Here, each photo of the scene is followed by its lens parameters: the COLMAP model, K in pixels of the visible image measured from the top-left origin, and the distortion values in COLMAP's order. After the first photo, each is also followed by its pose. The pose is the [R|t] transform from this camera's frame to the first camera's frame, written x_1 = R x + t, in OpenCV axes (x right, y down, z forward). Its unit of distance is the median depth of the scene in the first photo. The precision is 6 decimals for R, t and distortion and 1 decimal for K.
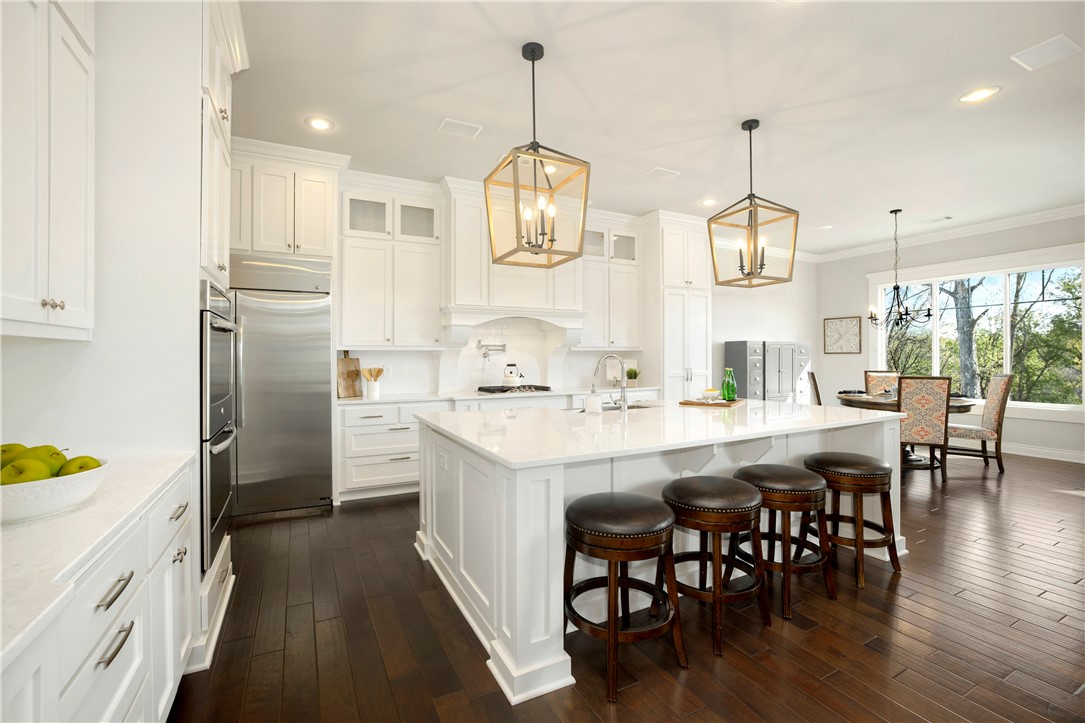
lens RADIAL K [[474.0, 0, 535.8], [0, 474.0, 356.0], [0, 0, 1]] dist [-0.021582, 0.004382]
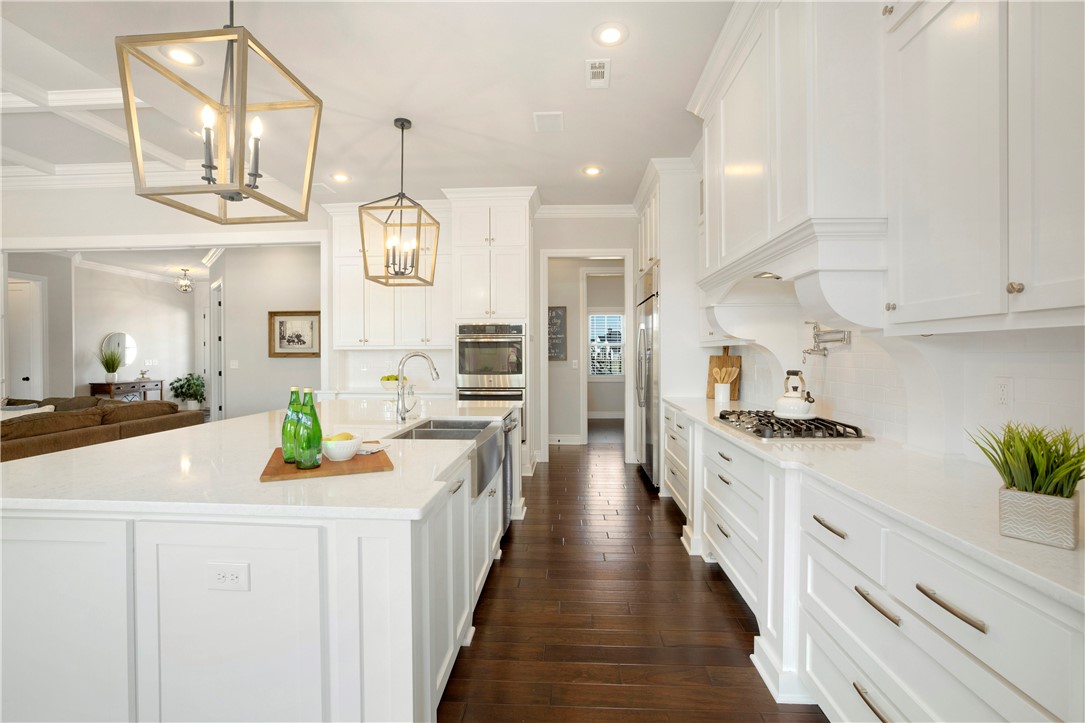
lens RADIAL K [[474.0, 0, 548.2], [0, 474.0, 356.2], [0, 0, 1]] dist [-0.021582, 0.004382]
pose [[-0.515583, 0.009123, -0.856791, 0.528658], [0.002739, 0.999956, 0.008999, -0.002420], [0.856836, 0.002293, -0.515585, 1.134353]]
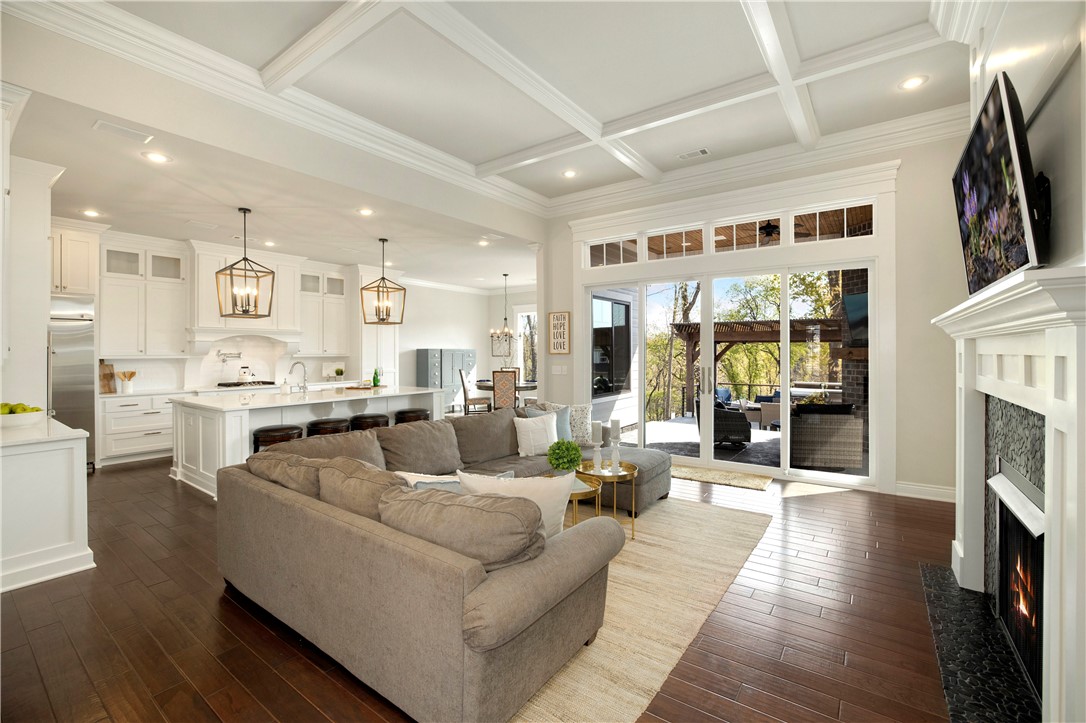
lens RADIAL K [[474.4, 0, 540.9], [0, 474.4, 353.1], [0, 0, 1]] dist [-0.021582, 0.004382]
pose [[0.896938, -0.000958, 0.442155, 0.134372], [0.000478, 0.999999, 0.001196, -0.028593], [-0.442155, -0.000861, 0.896938, -0.746974]]
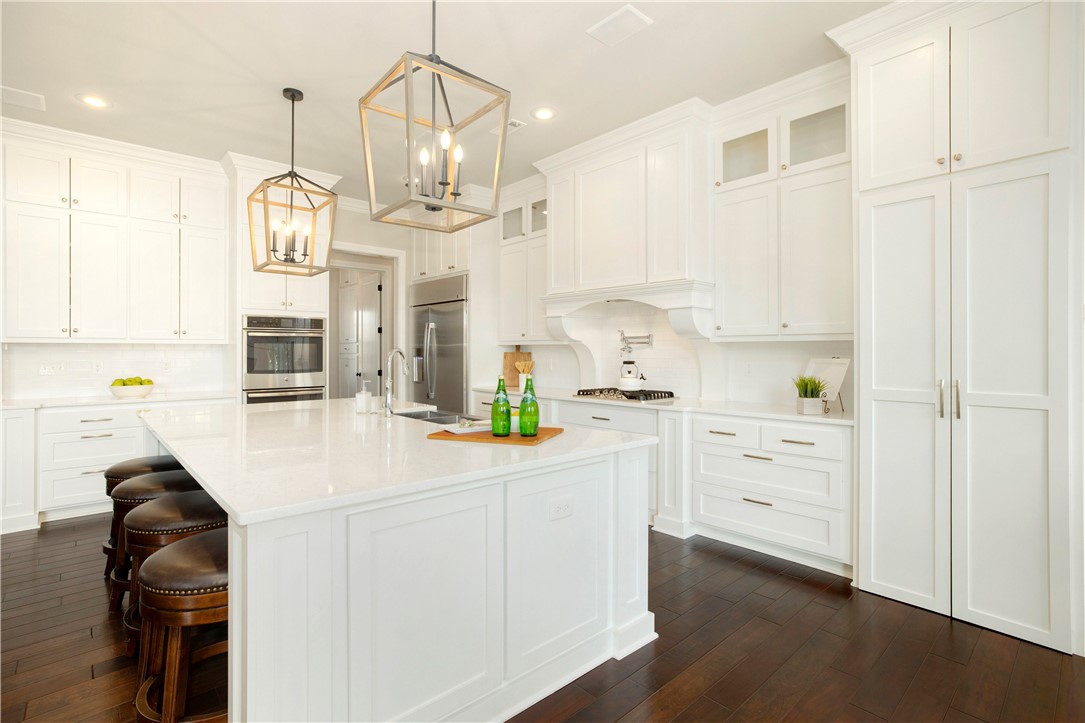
lens RADIAL K [[520.7, 0, 537.5], [0, 520.7, 349.9], [0, 0, 1]] dist [-0.048162, 0.000147]
pose [[0.238885, 0.001375, -0.971047, 0.798882], [-0.003151, 0.999995, 0.000641, -0.000916], [0.971043, 0.002907, 0.238888, 0.720953]]
